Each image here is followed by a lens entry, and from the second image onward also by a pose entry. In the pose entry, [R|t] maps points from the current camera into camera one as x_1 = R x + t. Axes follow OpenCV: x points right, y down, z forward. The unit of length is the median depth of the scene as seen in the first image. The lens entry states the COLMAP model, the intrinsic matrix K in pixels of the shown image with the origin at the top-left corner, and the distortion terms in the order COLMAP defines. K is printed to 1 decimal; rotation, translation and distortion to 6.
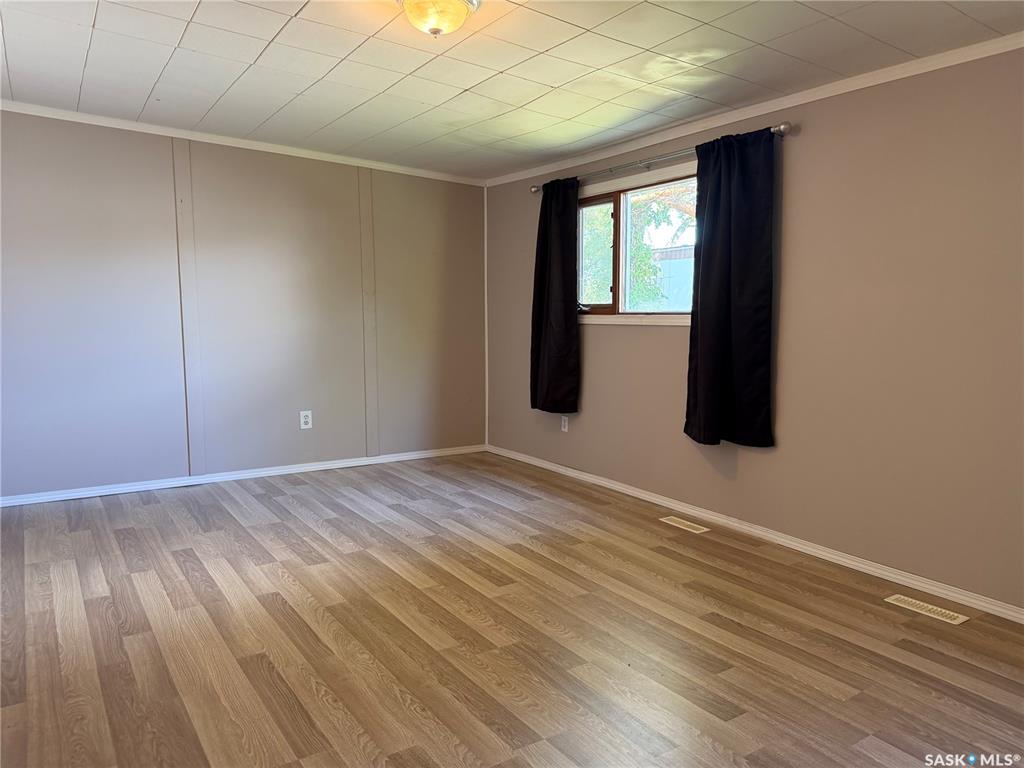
lens RADIAL K [[717.4, 0, 517.6], [0, 717.4, 387.3], [0, 0, 1]] dist [0.060434, -0.083654]
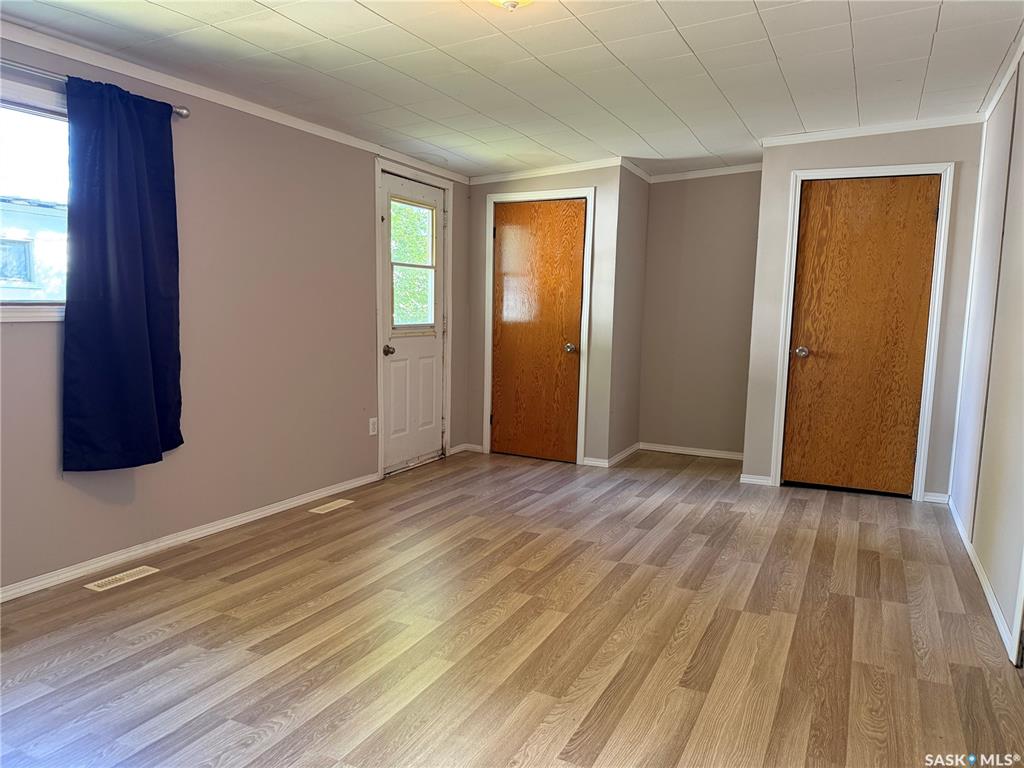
lens RADIAL K [[717.4, 0, 506.2], [0, 717.4, 396.1], [0, 0, 1]] dist [0.060434, -0.083654]
pose [[-0.485637, -0.123124, 0.865446, -0.658134], [0.076816, 0.980191, 0.182553, -0.119281], [-0.870779, 0.155135, -0.466559, 1.033436]]
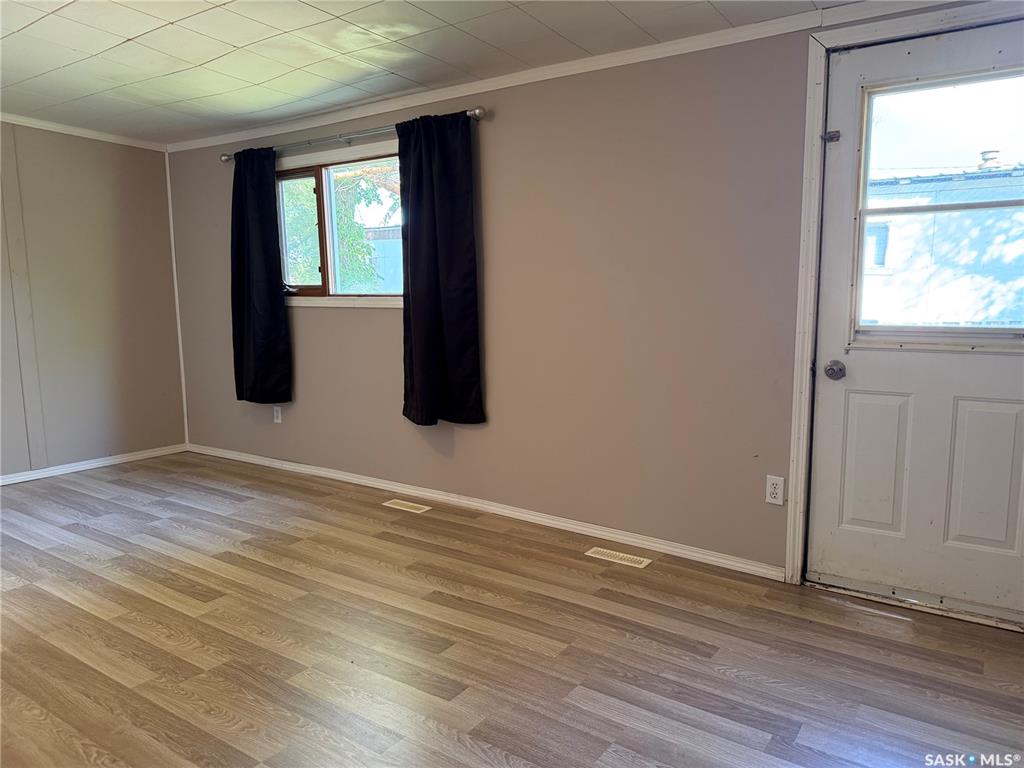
lens RADIAL K [[717.4, 0, 510.3], [0, 717.4, 390.4], [0, 0, 1]] dist [0.060434, -0.083654]
pose [[0.931596, -0.061376, 0.358275, 0.017639], [0.049808, 0.997899, 0.041437, -0.005191], [-0.360066, -0.020757, 0.932696, 0.019971]]
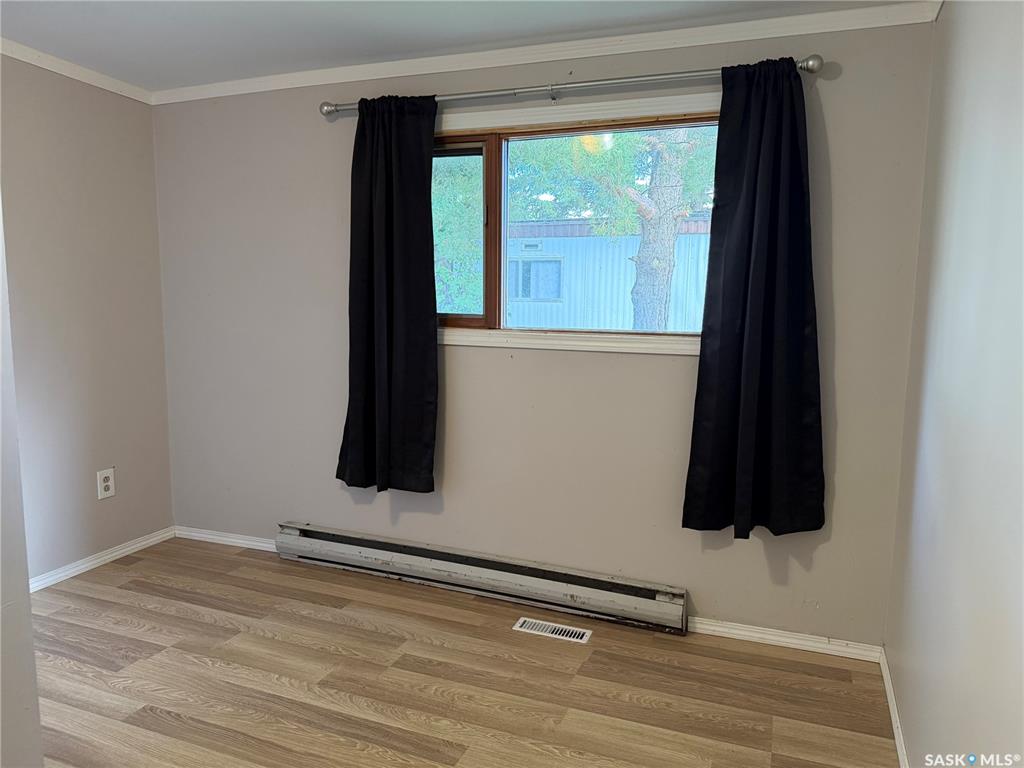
lens RADIAL K [[717.4, 0, 512.0], [0, 717.4, 402.5], [0, 0, 1]] dist [0.060434, -0.083654]
pose [[0.816922, -0.070120, 0.572469, -0.286135], [0.046239, 0.997349, 0.056179, -0.092592], [-0.574891, -0.019423, 0.817999, 0.606518]]
